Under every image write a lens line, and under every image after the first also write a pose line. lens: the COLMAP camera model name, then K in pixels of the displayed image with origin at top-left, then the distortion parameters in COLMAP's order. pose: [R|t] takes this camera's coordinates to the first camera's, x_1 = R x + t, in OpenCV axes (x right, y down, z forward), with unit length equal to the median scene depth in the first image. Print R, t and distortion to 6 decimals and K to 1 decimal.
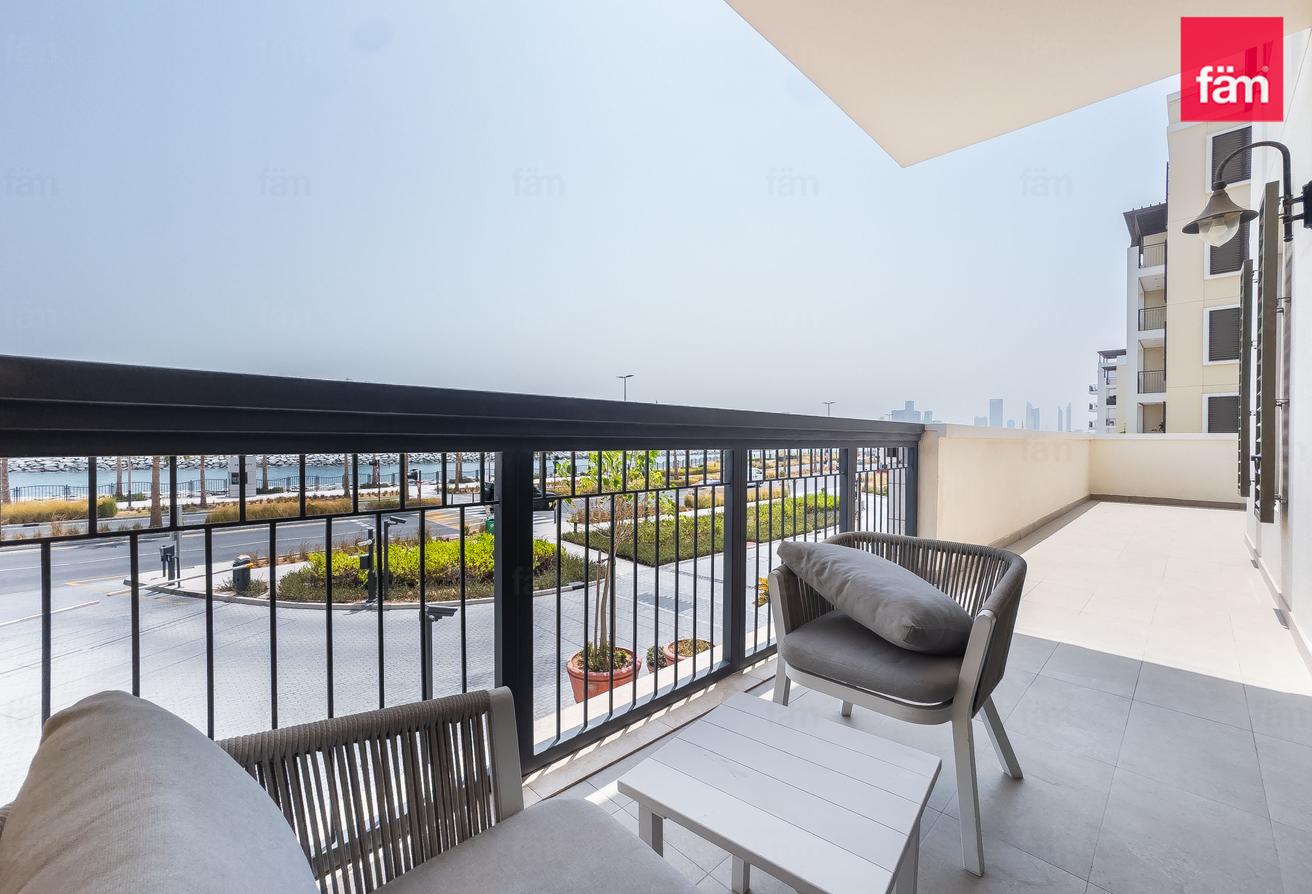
lens RADIAL K [[569.0, 0, 649.7], [0, 569.0, 438.8], [0, 0, 1]] dist [-0.033572, 0.017255]
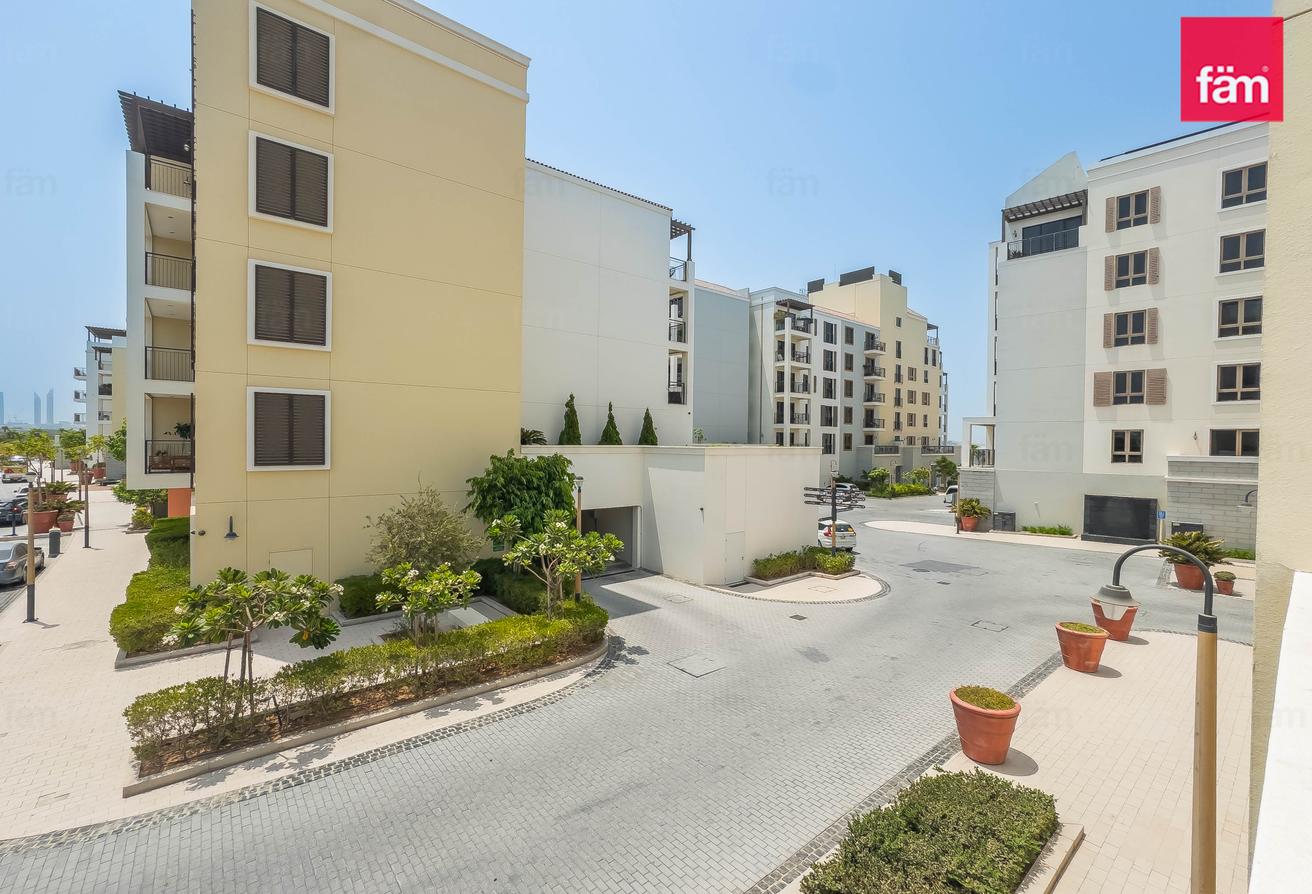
lens RADIAL K [[540.2, 0, 653.8], [0, 540.2, 447.8], [0, 0, 1]] dist [-0.032910, 0.014410]
pose [[0.080128, -0.015466, 0.996665, 0.218039], [-0.012494, 0.999785, 0.016519, -0.012617], [-0.996706, -0.013776, 0.079918, 0.263832]]
